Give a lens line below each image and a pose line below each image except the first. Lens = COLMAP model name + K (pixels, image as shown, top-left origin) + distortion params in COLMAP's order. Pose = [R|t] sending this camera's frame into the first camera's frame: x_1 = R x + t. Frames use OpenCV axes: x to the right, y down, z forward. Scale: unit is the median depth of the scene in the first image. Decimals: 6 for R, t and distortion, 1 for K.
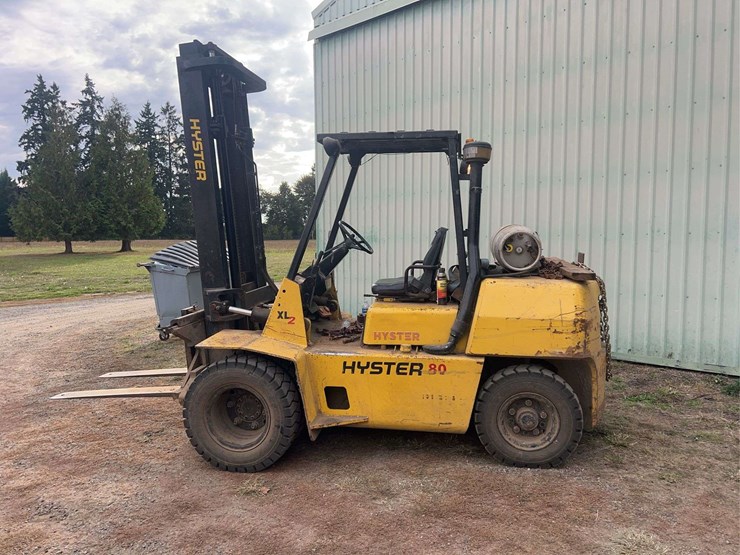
lens RADIAL K [[554.2, 0, 366.8], [0, 554.2, 277.0], [0, 0, 1]] dist [0.066200, -0.070391]
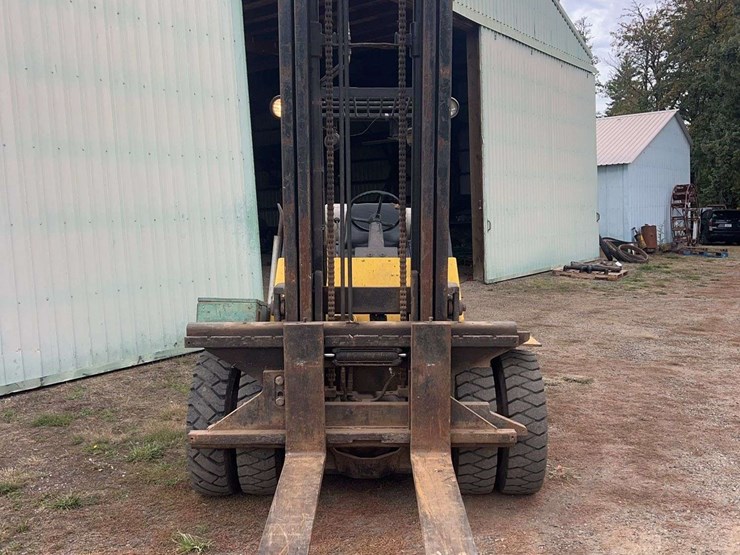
lens RADIAL K [[730.7, 0, 376.0], [0, 730.7, 282.5], [0, 0, 1]] dist [0.136331, -0.290018]
pose [[-0.177306, -0.073711, 0.981391, -1.242453], [0.095544, 0.991192, 0.091709, -0.078262], [-0.979507, 0.110026, -0.168701, 1.364026]]
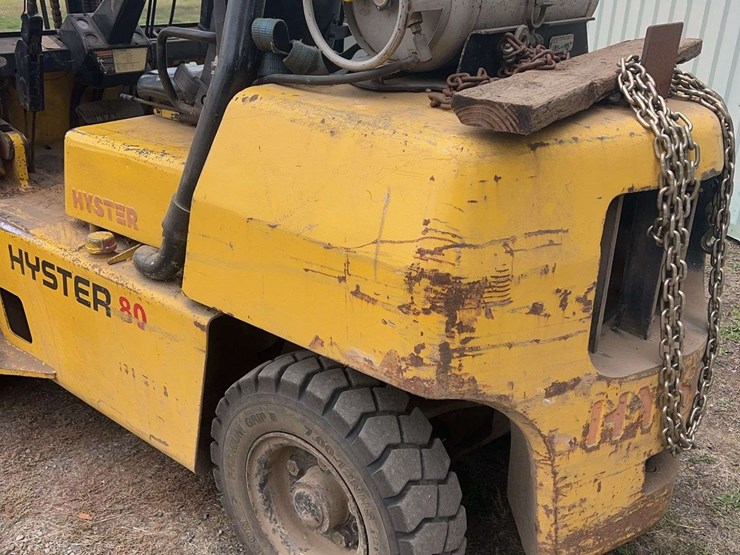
lens RADIAL K [[730.7, 0, 376.0], [0, 730.7, 282.5], [0, 0, 1]] dist [0.136331, -0.290018]
pose [[0.870432, 0.215429, -0.442648, 0.483792], [-0.071972, 0.945193, 0.318481, -0.029501], [0.486998, -0.245358, 0.838232, 0.638007]]
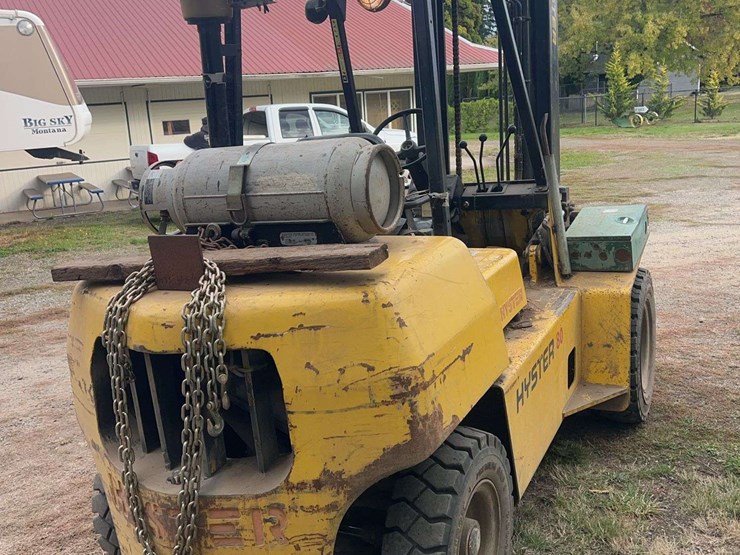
lens RADIAL K [[728.9, 0, 370.0], [0, 728.9, 277.5], [0, 0, 1]] dist [0.150633, -0.324572]
pose [[-0.290897, 0.251623, -0.923074, 0.868264], [0.005371, 0.965211, 0.261416, -0.153256], [0.956739, 0.071087, -0.282128, 1.365090]]
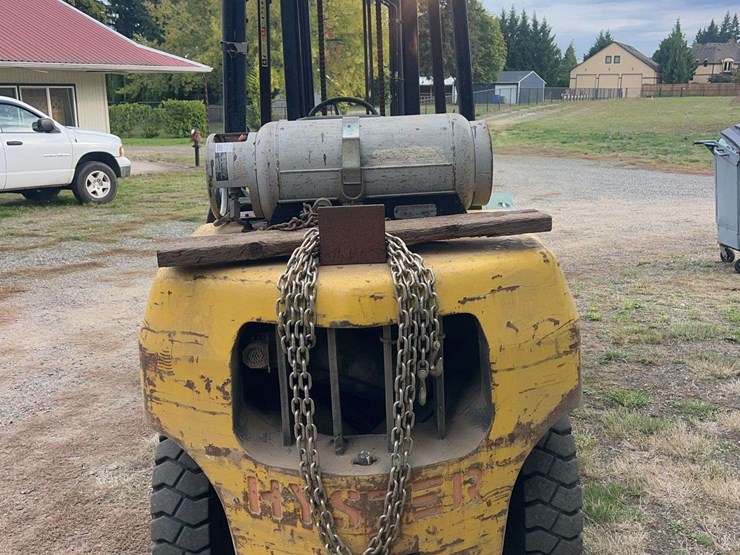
lens RADIAL K [[728.9, 0, 370.0], [0, 728.9, 277.5], [0, 0, 1]] dist [0.150633, -0.324572]
pose [[0.197744, 0.241344, -0.950079, 0.905484], [-0.057210, 0.970407, 0.234601, -0.115762], [0.978583, 0.007963, 0.205699, 0.987714]]
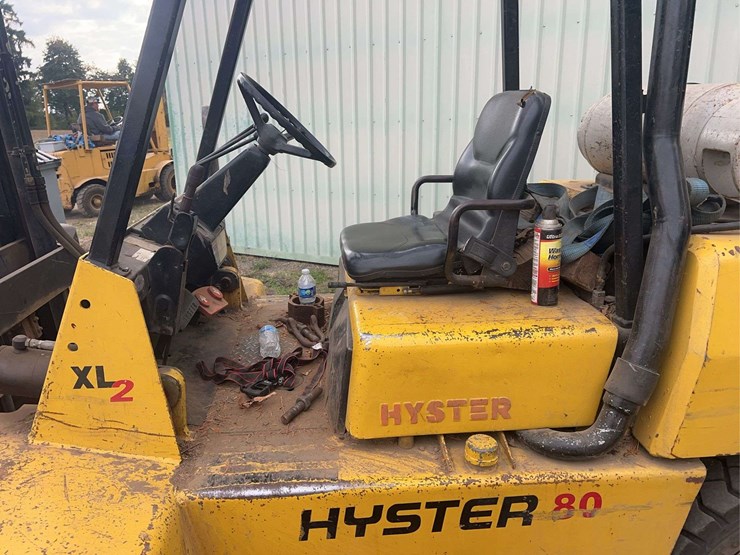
lens RADIAL K [[559.7, 0, 366.4], [0, 559.7, 286.3], [0, 0, 1]] dist [0.009679, 0.000023]
pose [[0.972206, -0.079302, 0.220288, -0.067776], [0.031310, 0.976476, 0.213343, -0.048055], [-0.232024, -0.200516, 0.951818, 0.700939]]
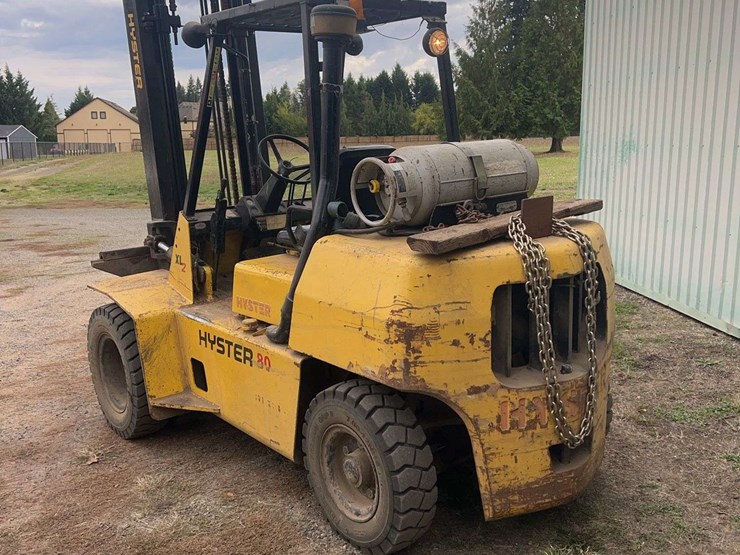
lens RADIAL K [[728.9, 0, 370.0], [0, 728.9, 277.5], [0, 0, 1]] dist [0.150633, -0.324572]
pose [[0.751761, 0.111648, -0.649915, 0.773332], [-0.028566, 0.990151, 0.137055, -0.061538], [0.658816, -0.084468, 0.747547, 0.412882]]
